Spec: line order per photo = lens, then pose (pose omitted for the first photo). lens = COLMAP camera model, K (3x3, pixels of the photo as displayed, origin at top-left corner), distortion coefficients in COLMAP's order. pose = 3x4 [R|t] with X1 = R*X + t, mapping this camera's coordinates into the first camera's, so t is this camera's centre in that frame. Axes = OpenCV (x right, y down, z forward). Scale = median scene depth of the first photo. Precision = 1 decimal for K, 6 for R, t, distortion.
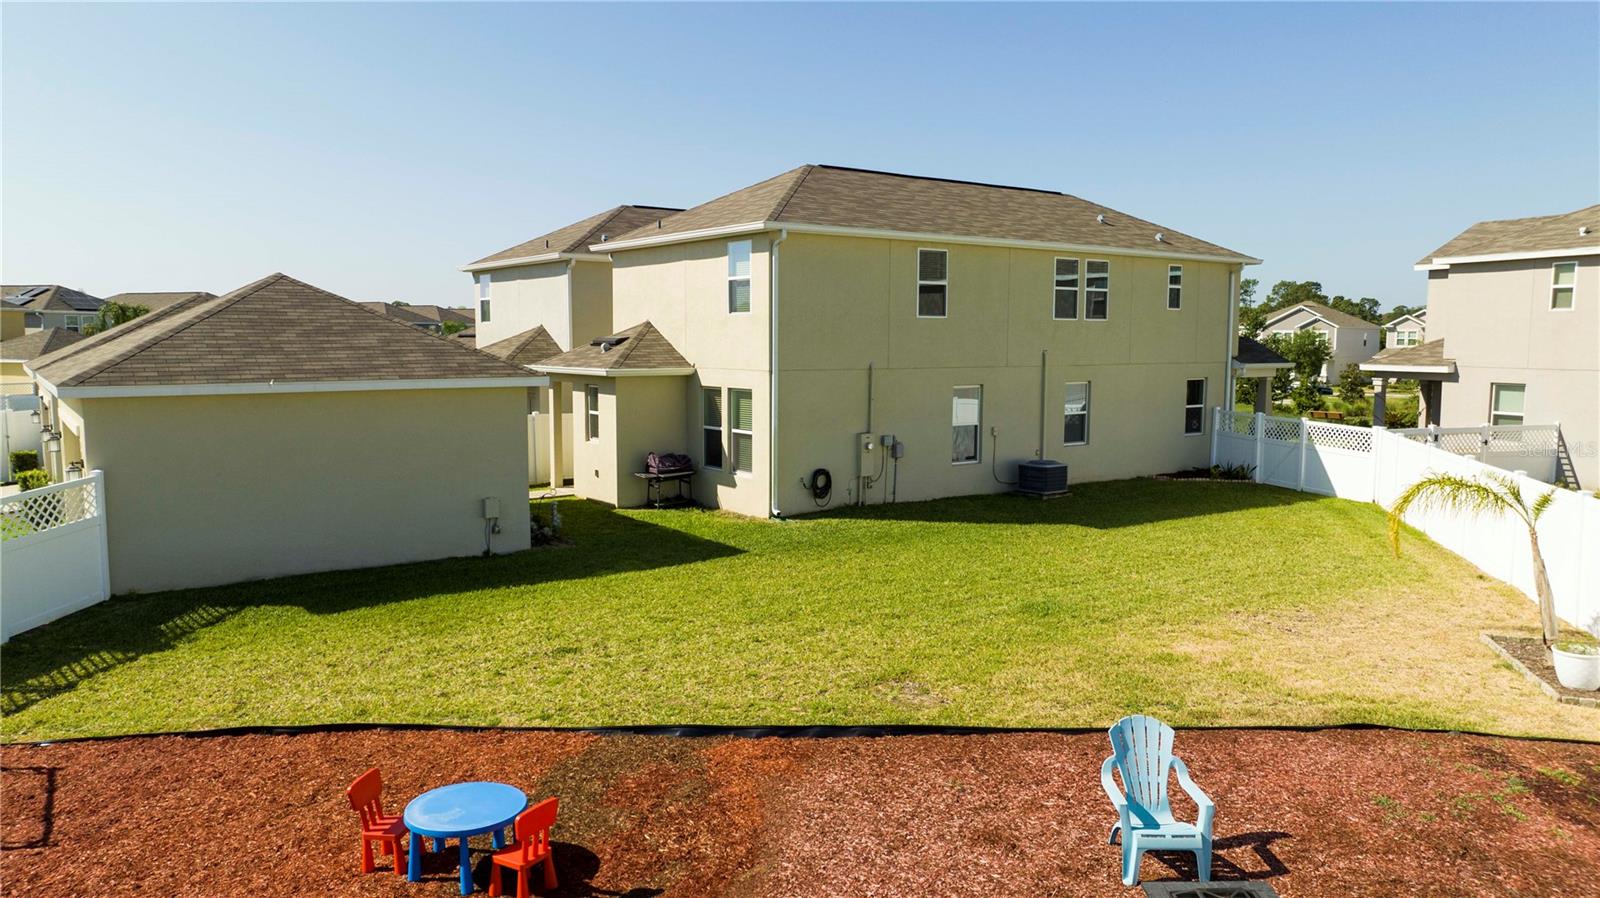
lens RADIAL K [[1138.0, 0, 792.7], [0, 1138.0, 453.6], [0, 0, 1]] dist [-0.053430, 0.074374]
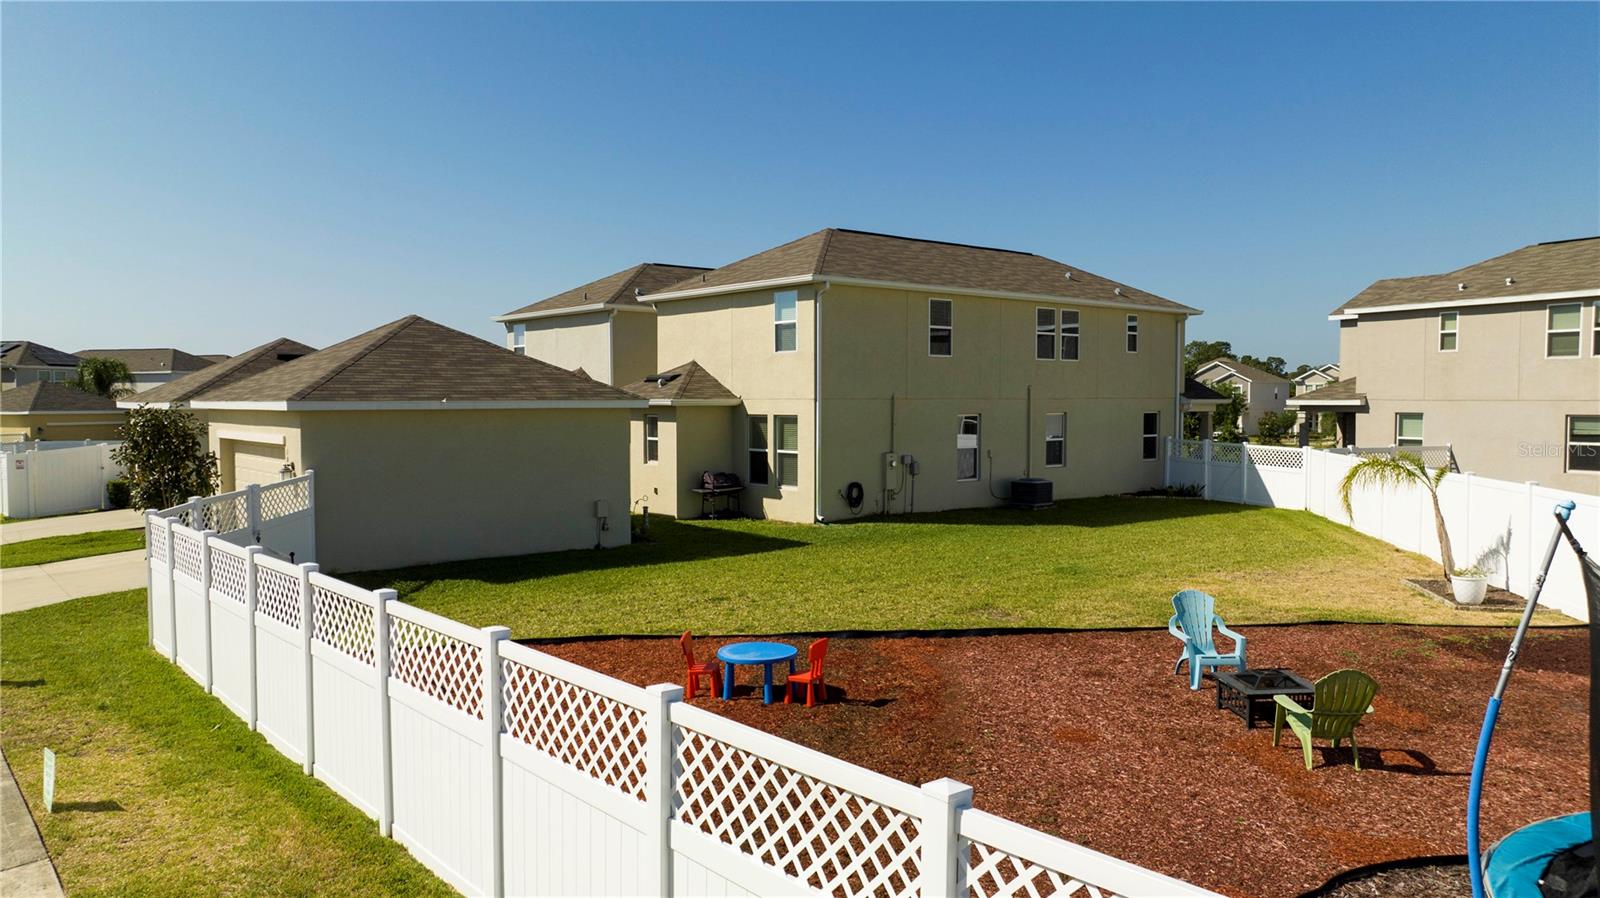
lens RADIAL K [[1125.1, 0, 800.0], [0, 1125.1, 449.0], [0, 0, 1]] dist [-0.030074, 0.025854]
pose [[0.997638, -0.007142, 0.068320, -0.106830], [0.010954, 0.998394, -0.055587, 0.041330], [-0.067814, 0.056204, 0.996114, -0.158138]]
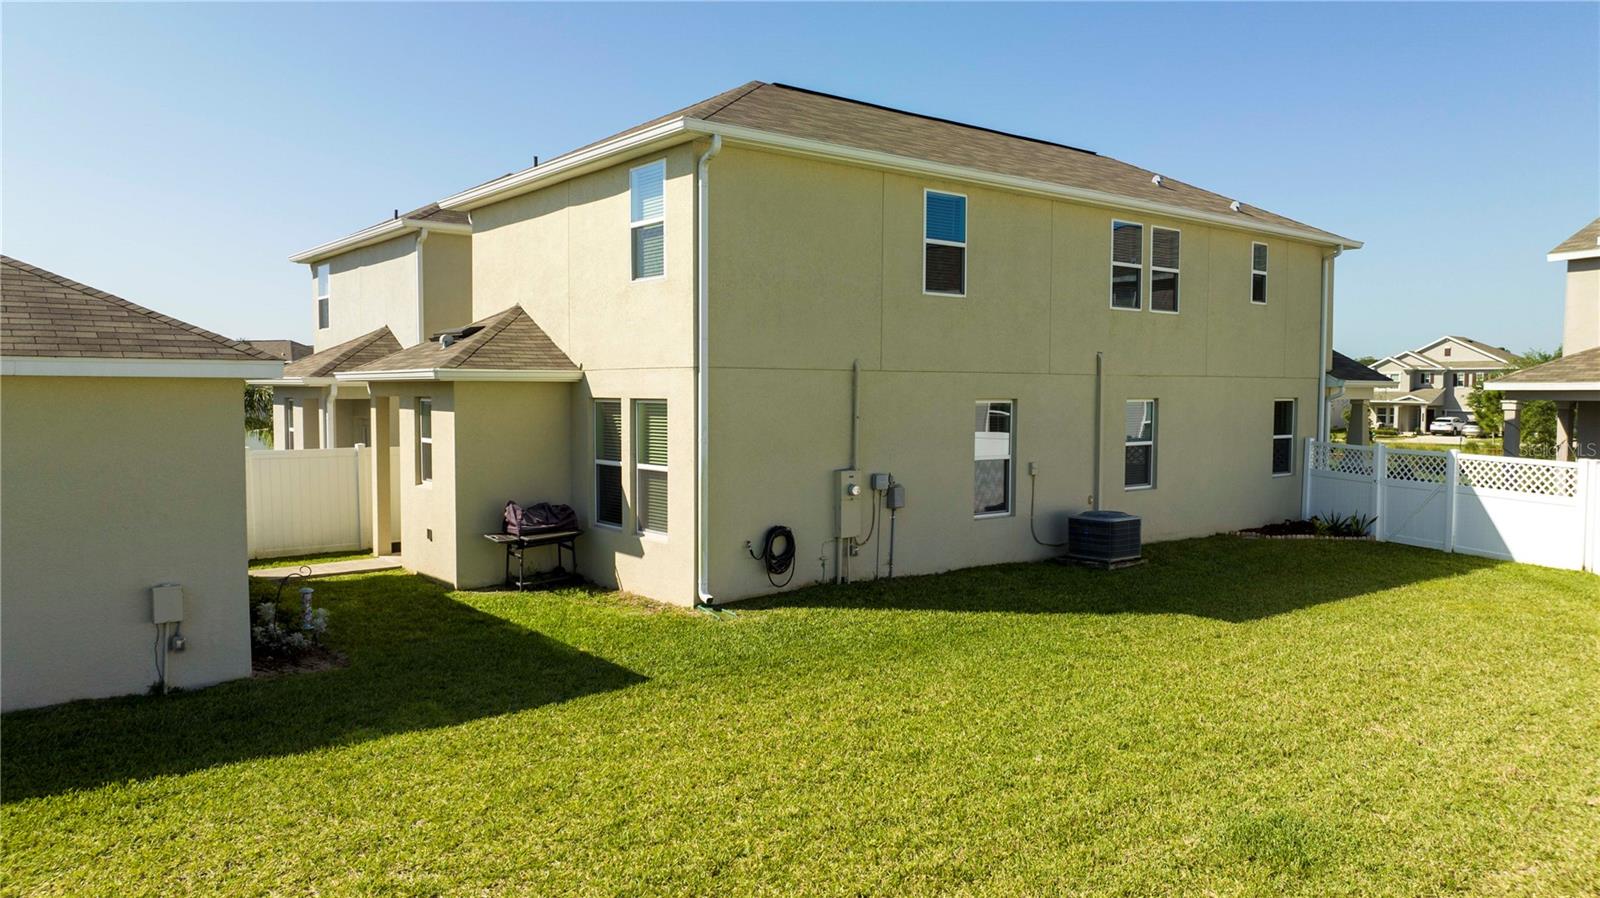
lens RADIAL K [[1166.0, 0, 800.0], [0, 1166.0, 449.0], [0, 0, 1]] dist [-0.021611, 0.001771]
pose [[0.998779, -0.001871, 0.049362, 0.005023], [0.004280, 0.998802, -0.048746, 0.002149], [-0.049212, 0.048897, 0.997591, 0.339578]]
